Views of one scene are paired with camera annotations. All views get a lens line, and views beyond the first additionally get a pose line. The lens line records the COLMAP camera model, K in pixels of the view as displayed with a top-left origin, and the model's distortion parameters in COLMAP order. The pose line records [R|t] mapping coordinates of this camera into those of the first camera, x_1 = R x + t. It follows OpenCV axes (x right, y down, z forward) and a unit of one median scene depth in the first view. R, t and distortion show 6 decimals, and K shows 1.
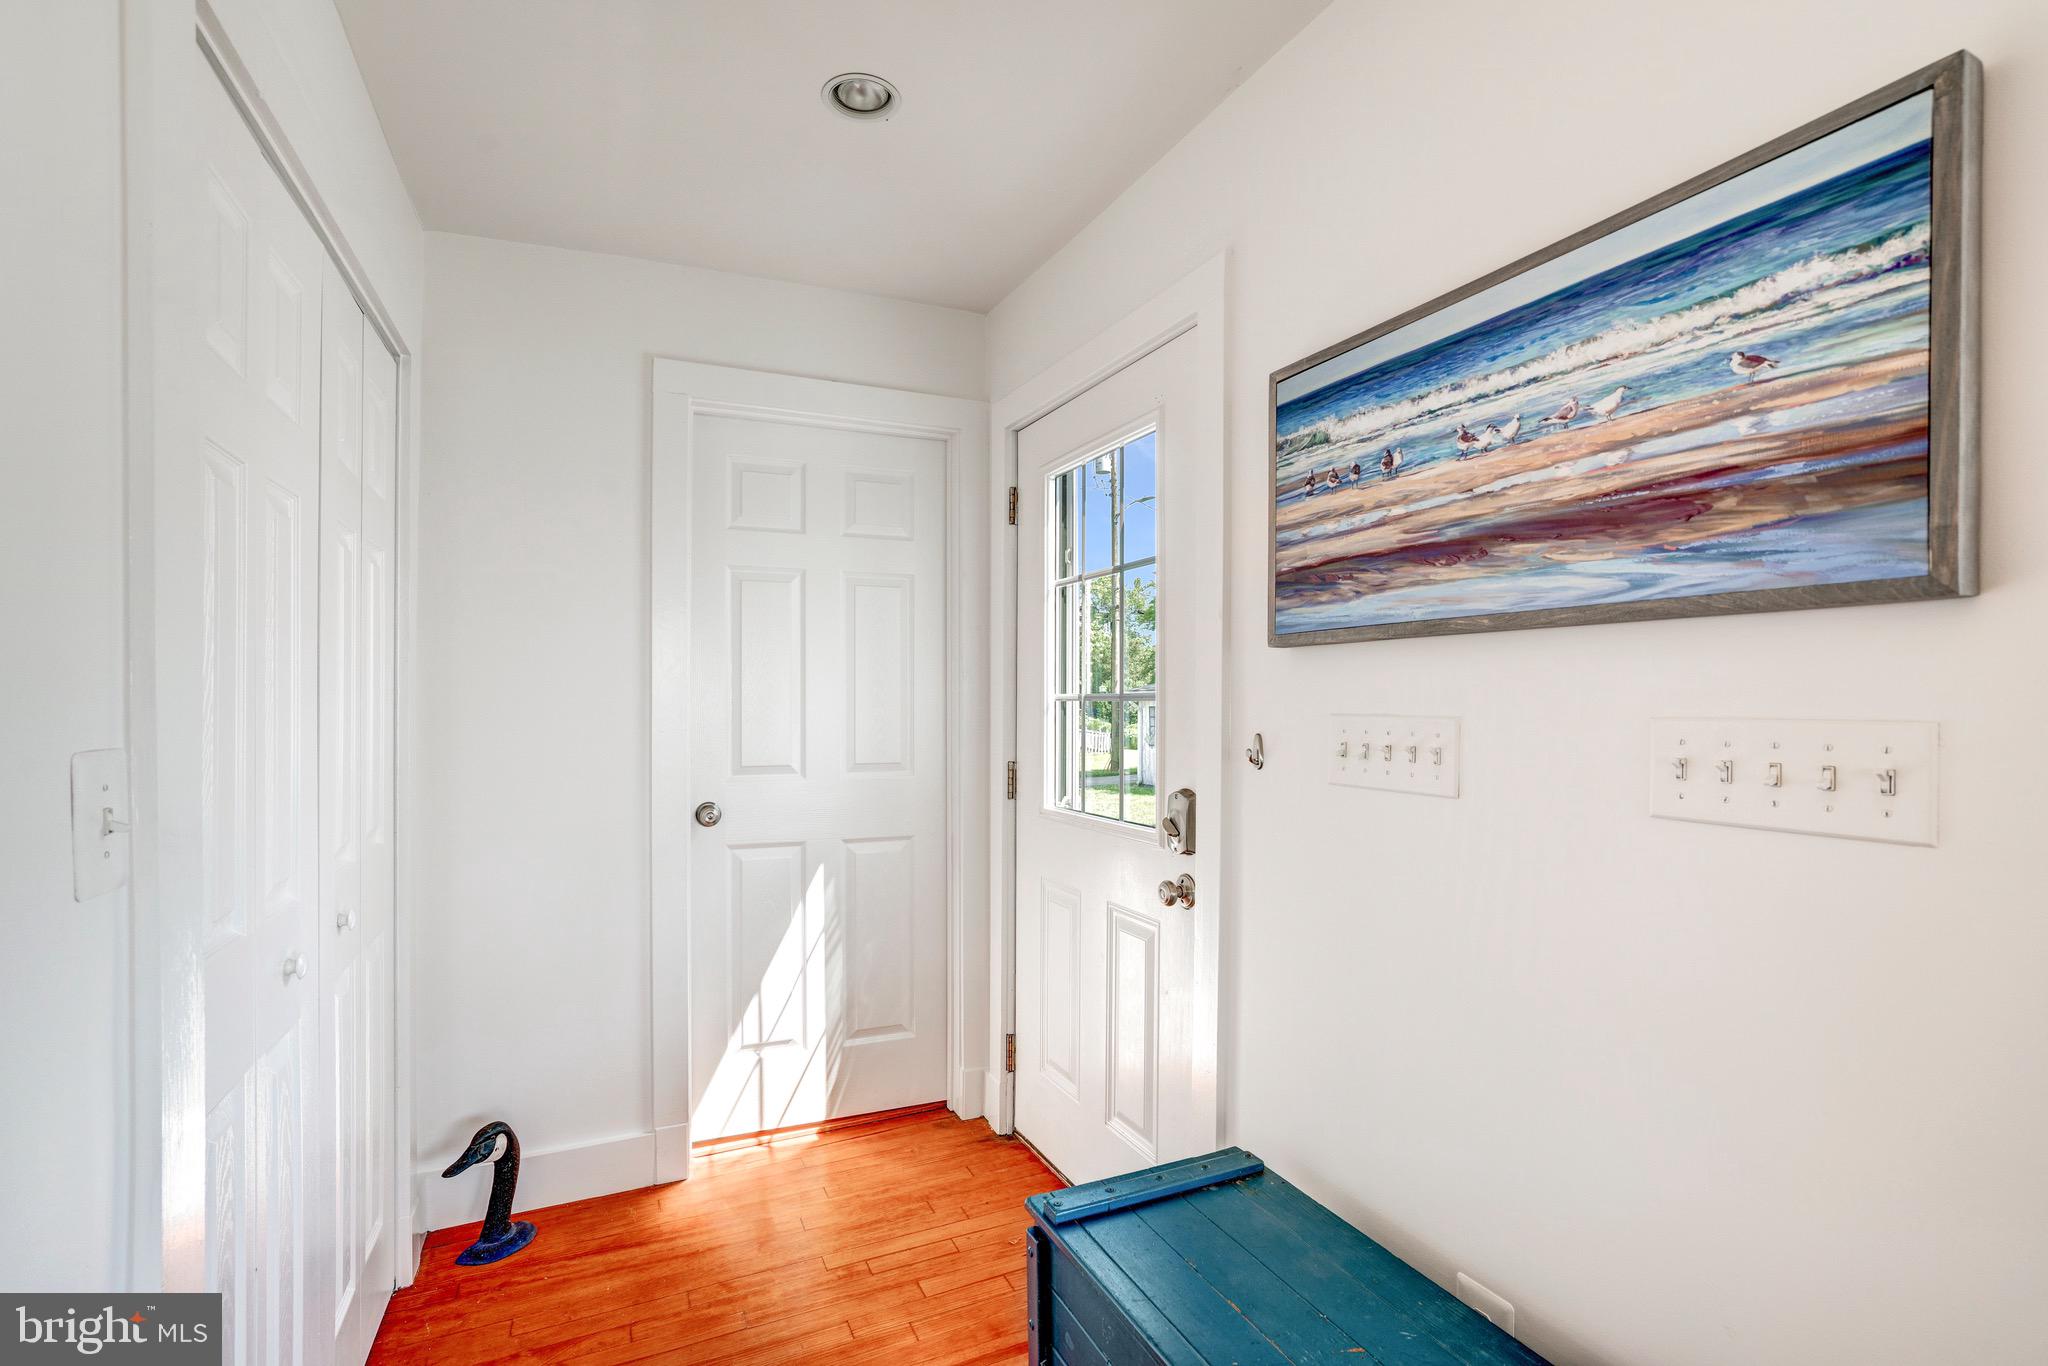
lens RADIAL K [[957.7, 0, 1023.1], [0, 957.7, 693.9], [0, 0, 1]] dist [0.002826, 0.002240]
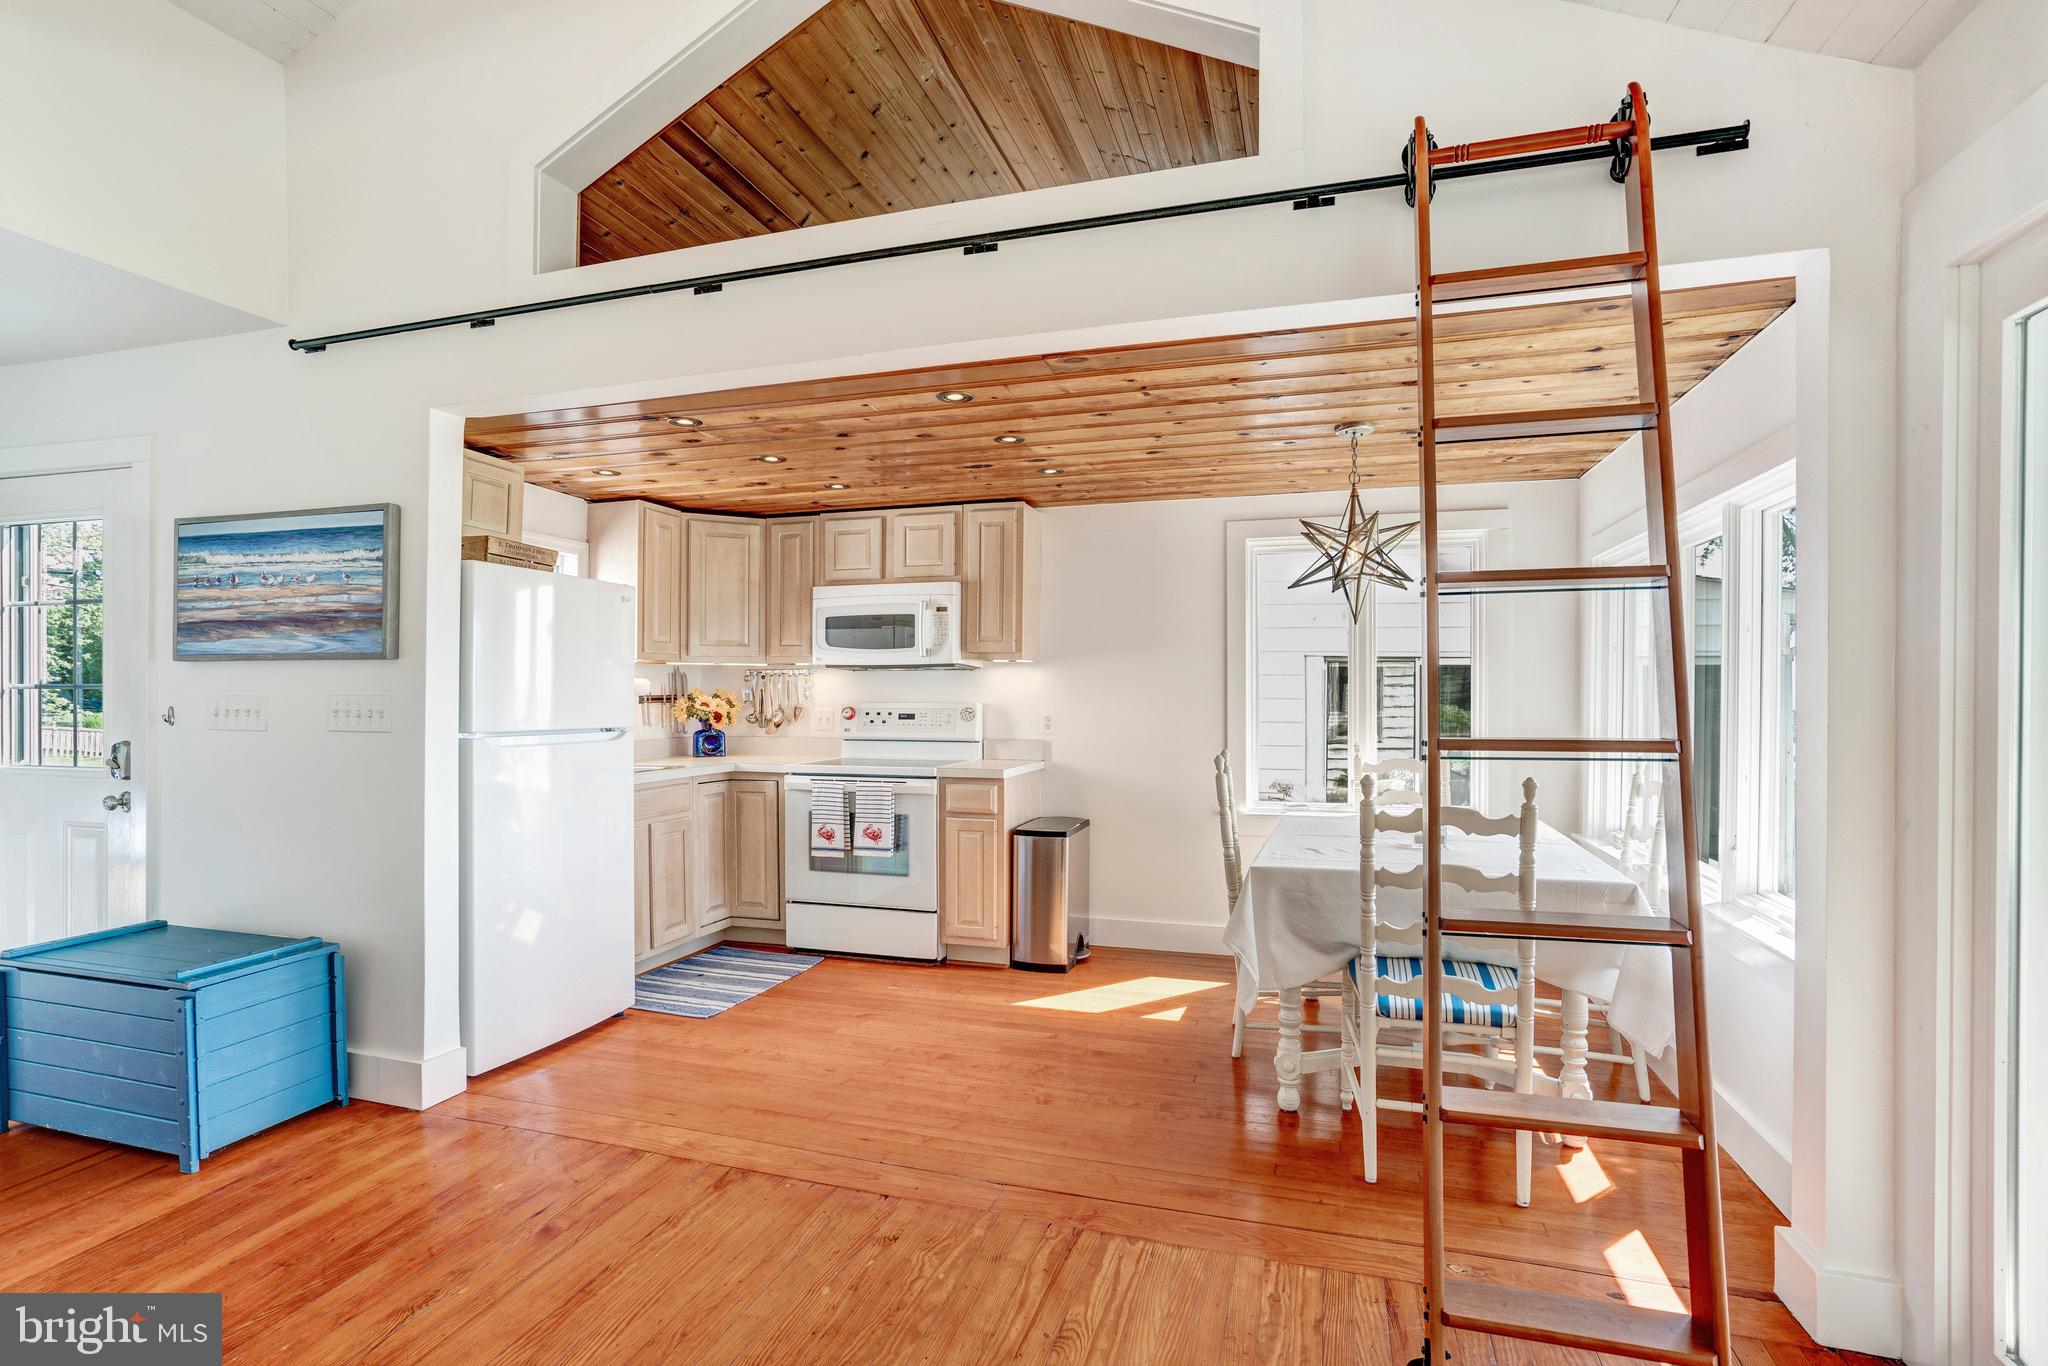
lens RADIAL K [[957.7, 0, 1020.9], [0, 957.7, 687.1], [0, 0, 1]] dist [0.002826, 0.002240]
pose [[0.667321, -0.002079, 0.744767, -0.054551], [-0.003744, 0.999974, 0.006146, -0.017885], [-0.744760, -0.006890, 0.667296, -1.849312]]
